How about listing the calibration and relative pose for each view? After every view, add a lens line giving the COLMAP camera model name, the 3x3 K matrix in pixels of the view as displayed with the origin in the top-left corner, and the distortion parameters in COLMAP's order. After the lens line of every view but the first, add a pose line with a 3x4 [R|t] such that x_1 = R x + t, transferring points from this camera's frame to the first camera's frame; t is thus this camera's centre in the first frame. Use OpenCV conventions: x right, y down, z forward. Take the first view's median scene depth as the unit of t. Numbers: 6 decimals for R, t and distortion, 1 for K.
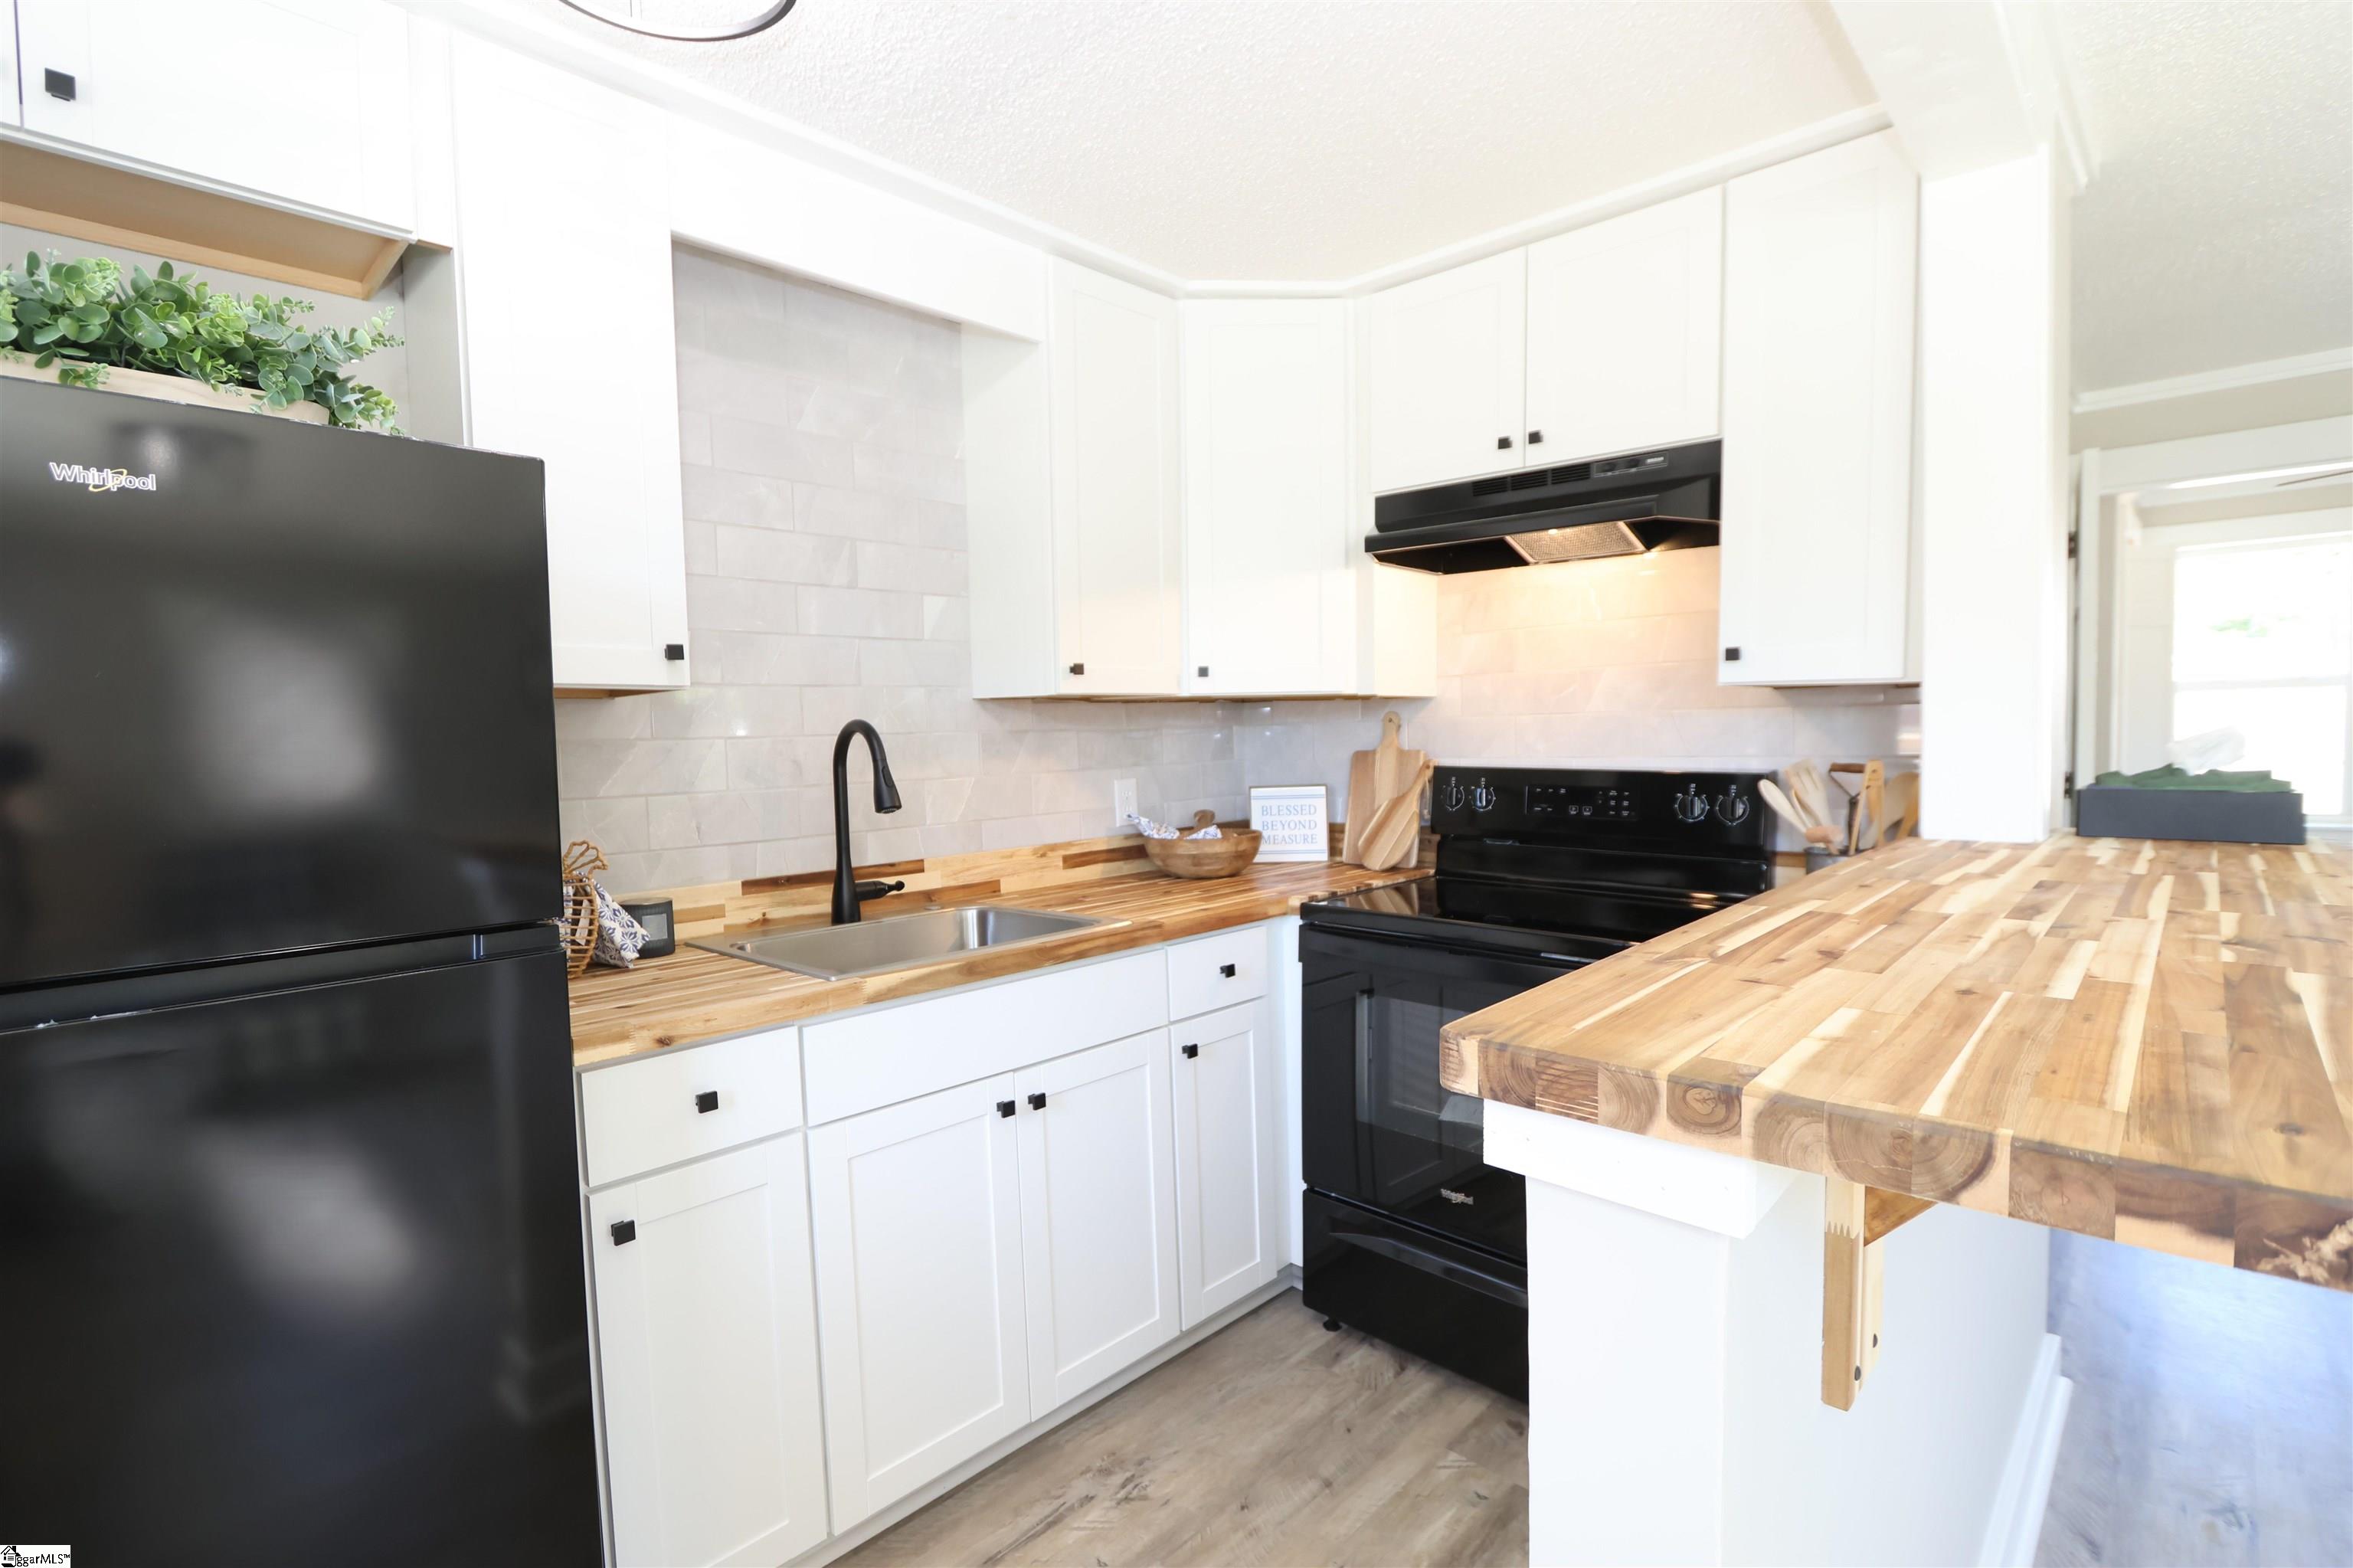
lens RADIAL K [[1103.5, 0, 1156.6], [0, 1103.5, 784.2], [0, 0, 1]] dist [-0.012040, 0.001301]
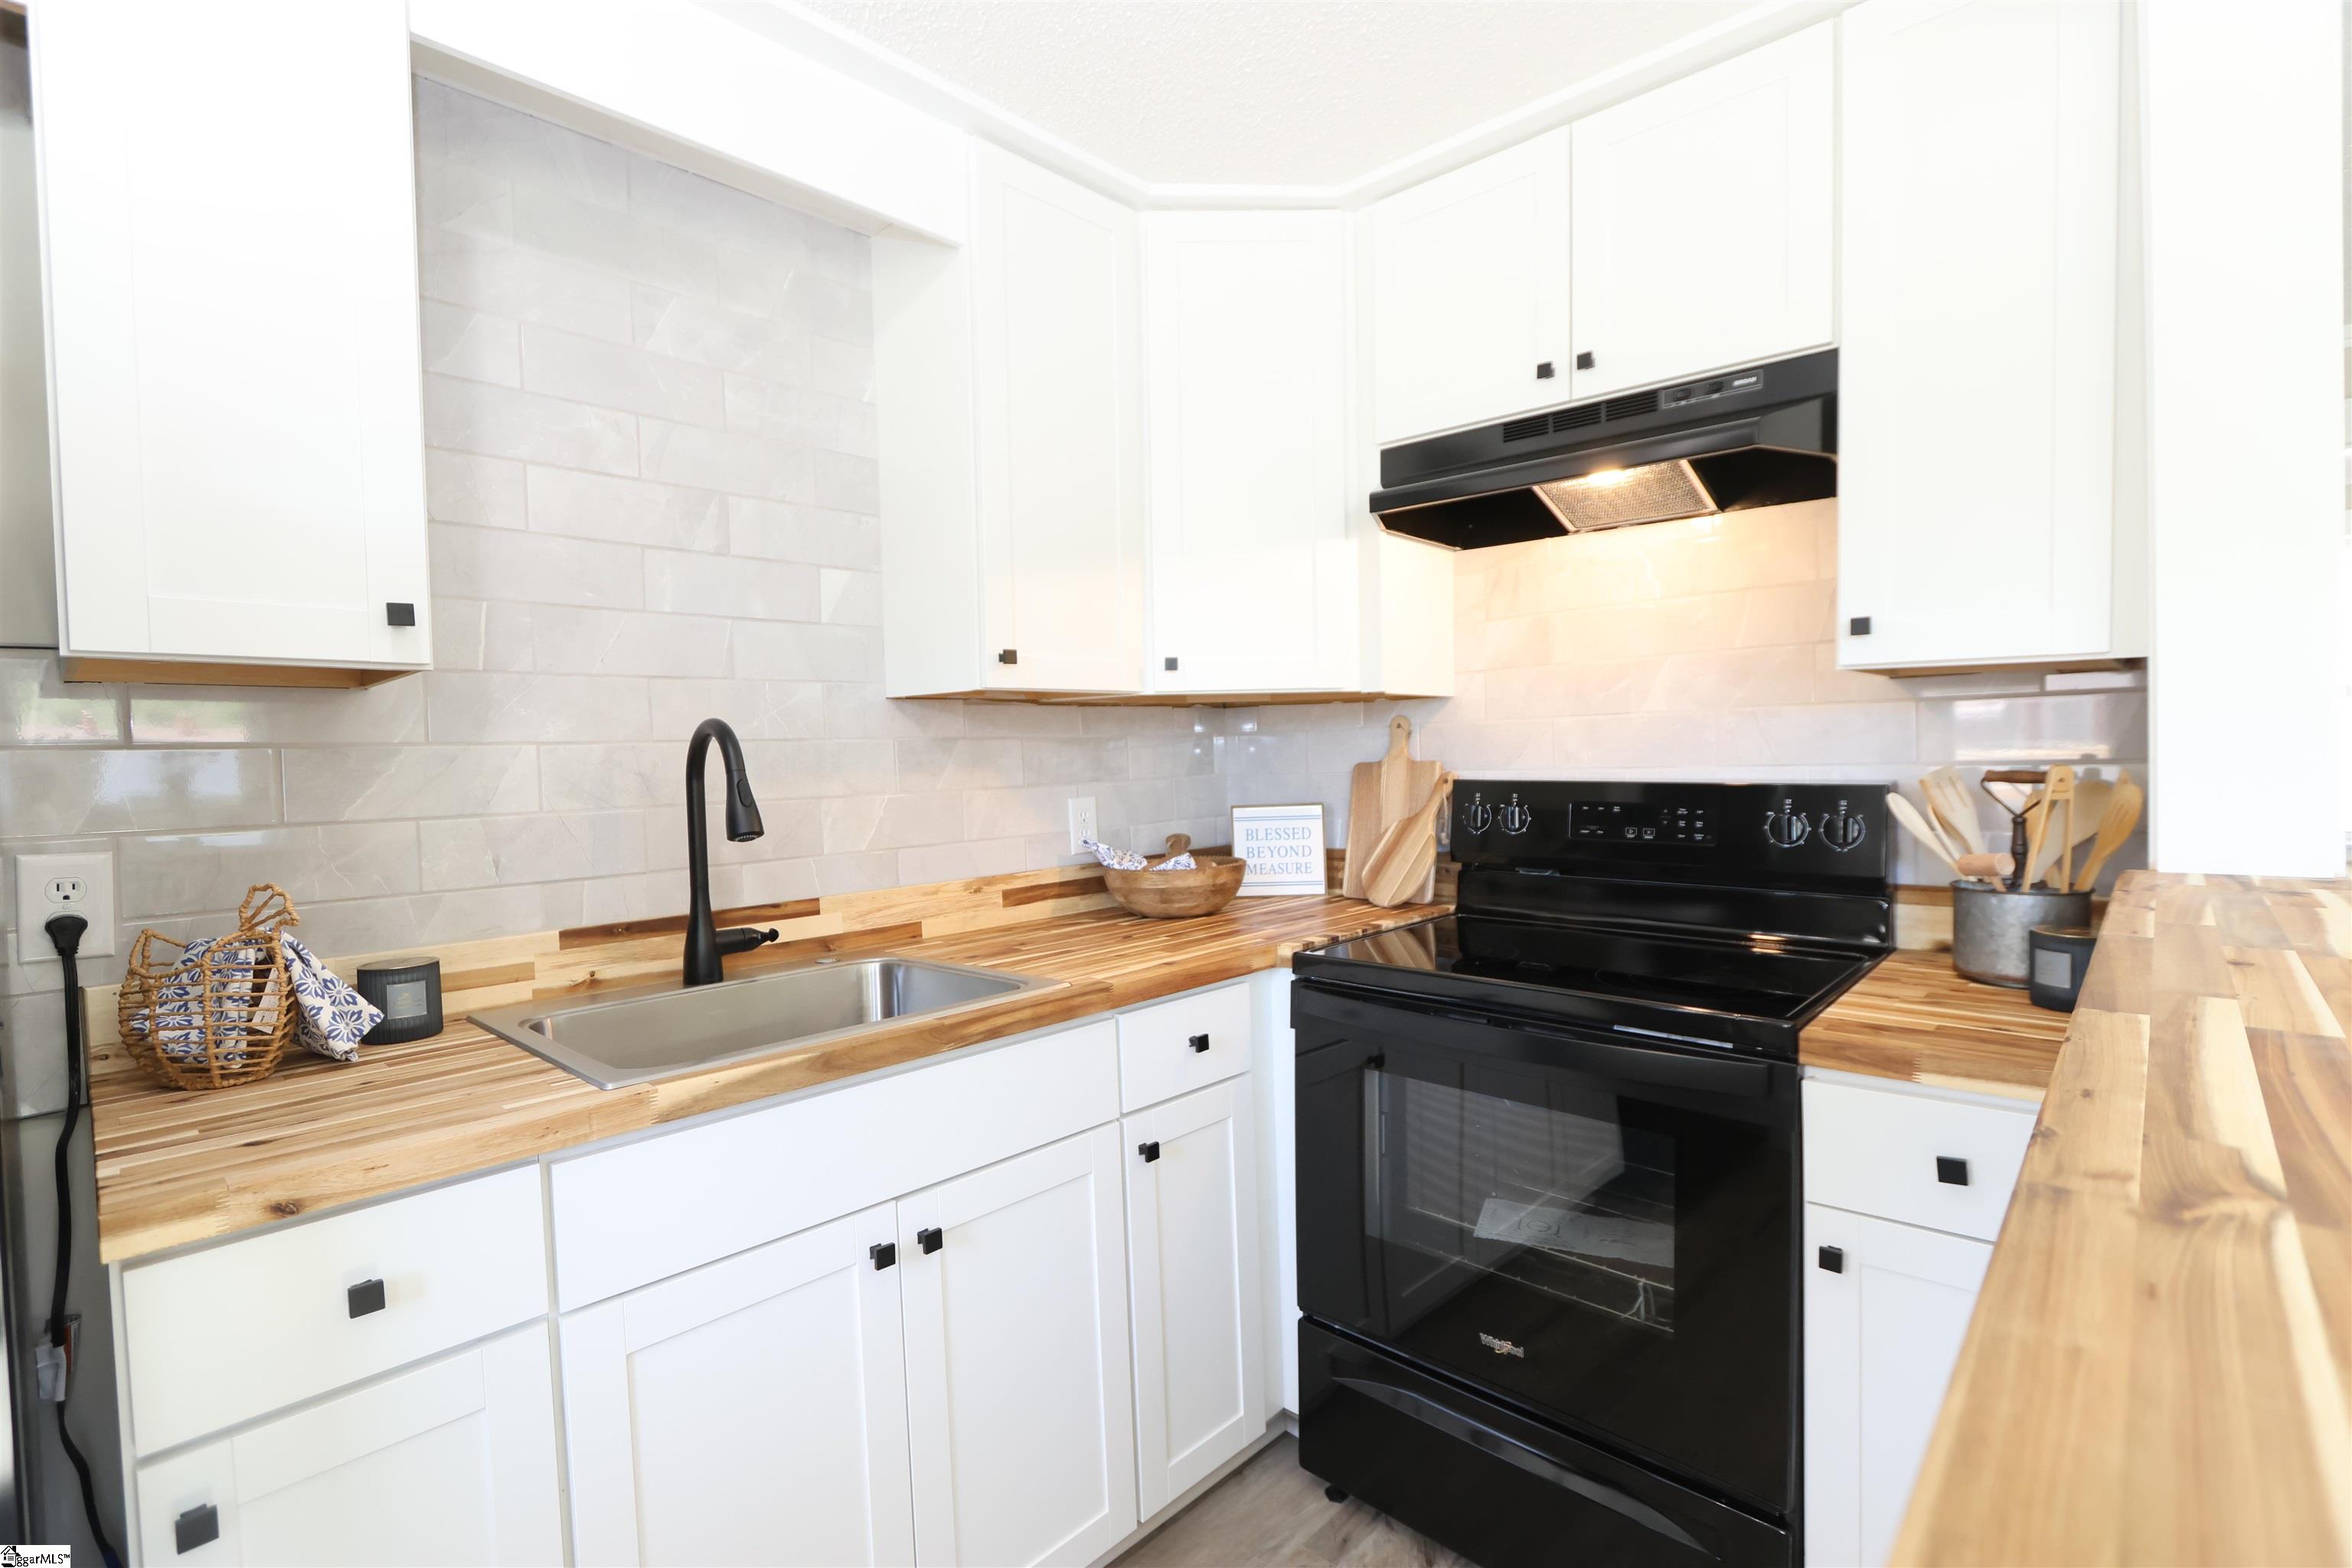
lens RADIAL K [[1075.4, 0, 1164.0], [0, 1075.4, 780.3], [0, 0, 1]] dist [-0.015177, 0.001427]
pose [[0.999938, -0.003560, 0.010548, 0.030855], [0.003816, 0.999697, -0.024311, 0.003179], [-0.010458, 0.024350, 0.999649, 0.231821]]
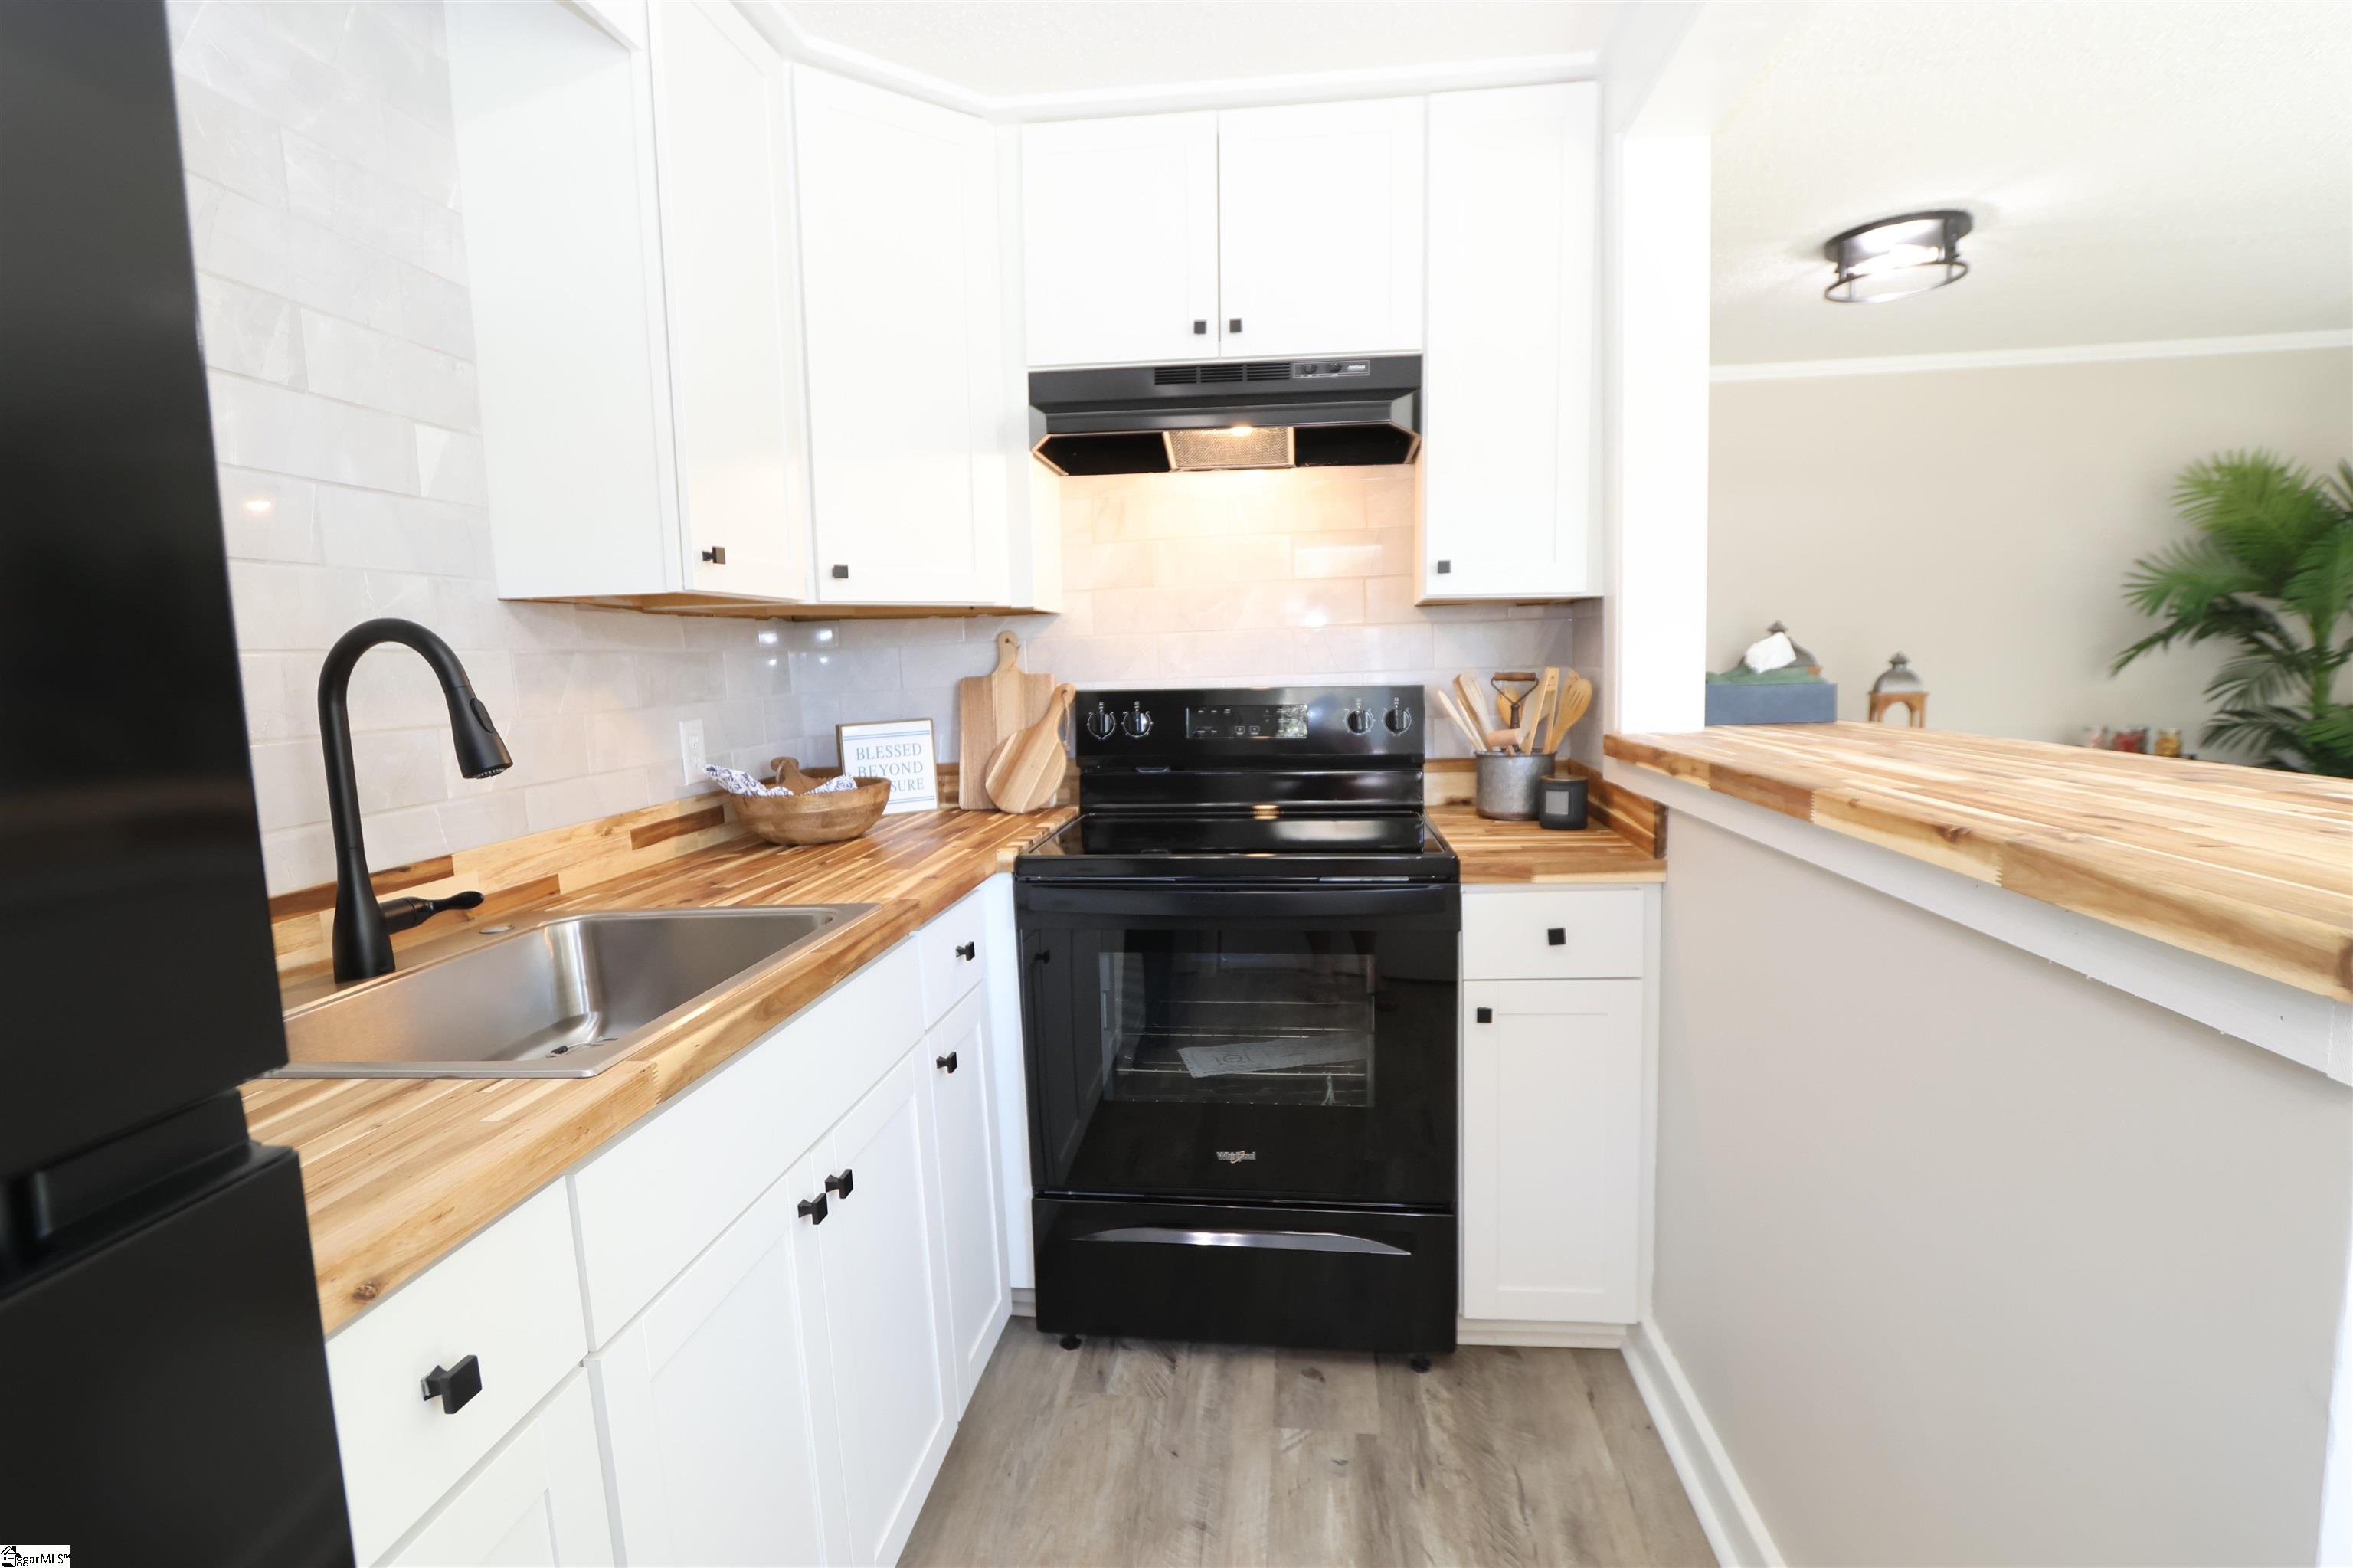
lens RADIAL K [[1113.4, 0, 1173.4], [0, 1113.4, 775.0], [0, 0, 1]] dist [-0.013542, 0.000760]
pose [[0.794993, -0.066696, 0.602941, -0.271385], [0.043600, 0.997649, 0.052870, 0.008511], [-0.605050, -0.015743, 0.796032, 0.272356]]
